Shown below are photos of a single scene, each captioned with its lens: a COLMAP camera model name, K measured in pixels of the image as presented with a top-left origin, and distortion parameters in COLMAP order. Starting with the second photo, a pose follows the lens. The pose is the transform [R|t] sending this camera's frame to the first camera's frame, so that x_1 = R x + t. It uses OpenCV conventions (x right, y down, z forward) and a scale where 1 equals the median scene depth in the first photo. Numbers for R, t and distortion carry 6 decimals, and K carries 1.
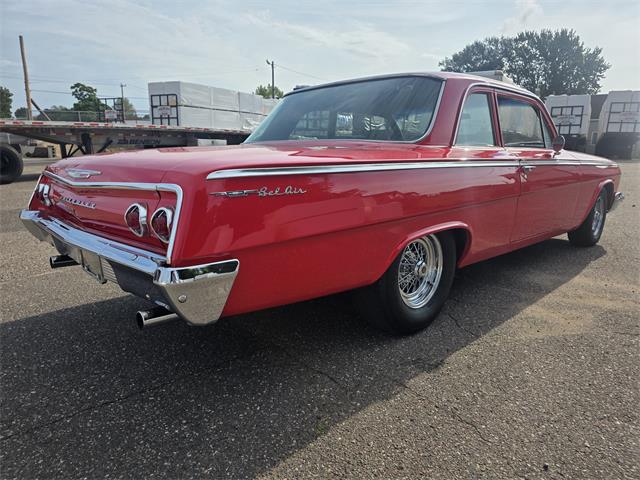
lens RADIAL K [[433.6, 0, 316.8], [0, 433.6, 241.6], [0, 0, 1]] dist [0.037832, -0.036151]
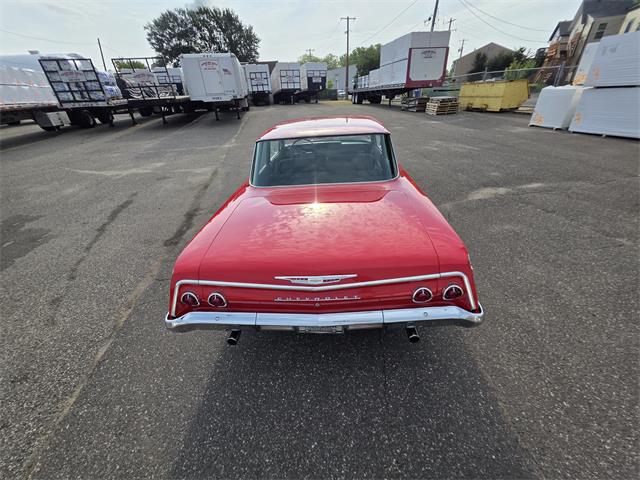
lens RADIAL K [[258.6, 0, 325.6], [0, 258.6, 236.8], [0, 0, 1]] dist [-0.000064, 0.001257]
pose [[0.712431, -0.382392, 0.588404, -0.062998], [0.197276, 0.913811, 0.355008, -0.036728], [-0.673442, -0.136841, 0.726464, 0.028672]]
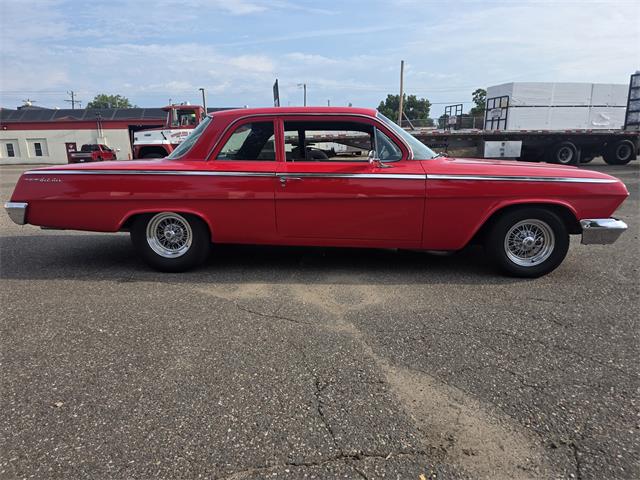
lens RADIAL K [[433.6, 0, 319.5], [0, 433.6, 243.8], [0, 0, 1]] dist [0.037832, -0.036151]
pose [[0.653520, 0.148383, -0.742223, 0.153969], [-0.144133, 0.987049, 0.070421, -0.008654], [0.743060, 0.060957, 0.666443, 0.025755]]
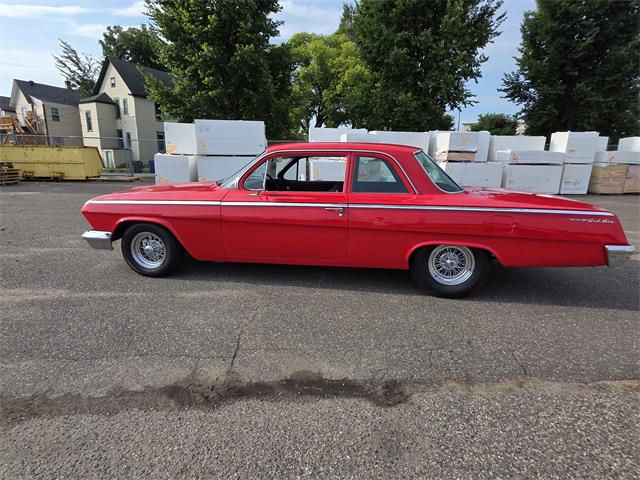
lens RADIAL K [[327.0, 0, 326.5], [0, 327.0, 235.3], [0, 0, 1]] dist [0.001263, -0.001146]
pose [[-0.627455, -0.185556, 0.756220, -0.077960], [0.140602, 0.928226, 0.344422, -0.056005], [-0.765853, 0.322436, -0.556331, 0.214217]]
